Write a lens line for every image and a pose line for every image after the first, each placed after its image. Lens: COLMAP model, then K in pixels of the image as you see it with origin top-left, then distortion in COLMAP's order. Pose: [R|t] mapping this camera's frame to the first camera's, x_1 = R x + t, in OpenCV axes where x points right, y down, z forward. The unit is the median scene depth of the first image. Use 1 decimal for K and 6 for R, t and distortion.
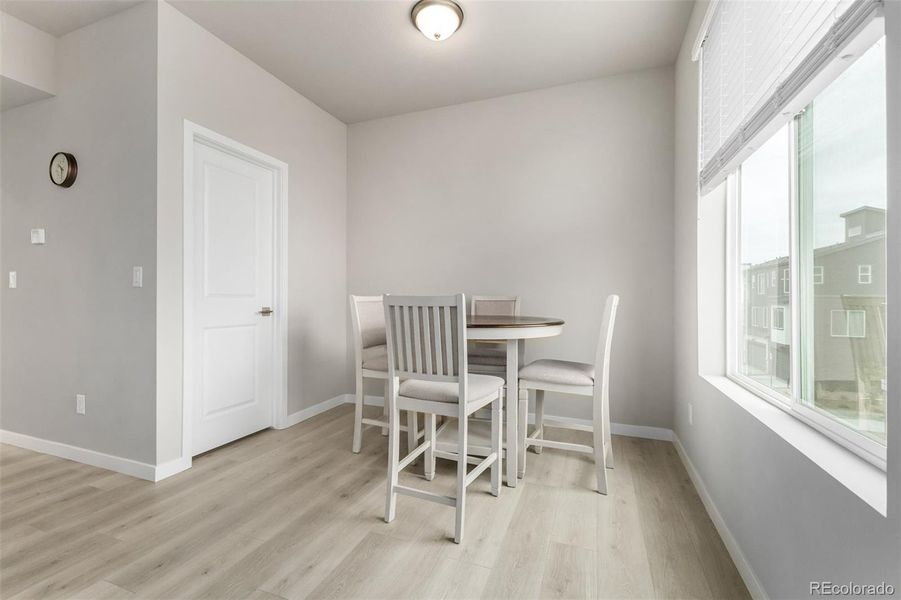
lens RADIAL K [[387.6, 0, 451.0], [0, 387.6, 298.5], [0, 0, 1]] dist [0.011684, -0.000661]
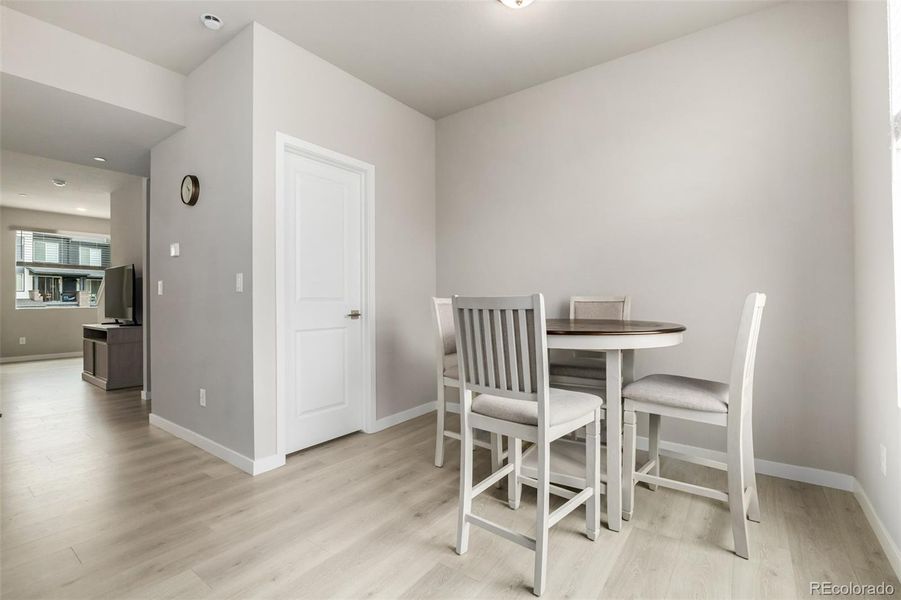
lens RADIAL K [[401.9, 0, 450.5], [0, 401.9, 300.0], [0, 0, 1]] dist [-0.003908, -0.001311]
pose [[0.963338, -0.010470, -0.268086, 0.054401], [0.010155, 0.999945, -0.002561, 0.000797], [0.268099, -0.000255, 0.963391, 0.095214]]
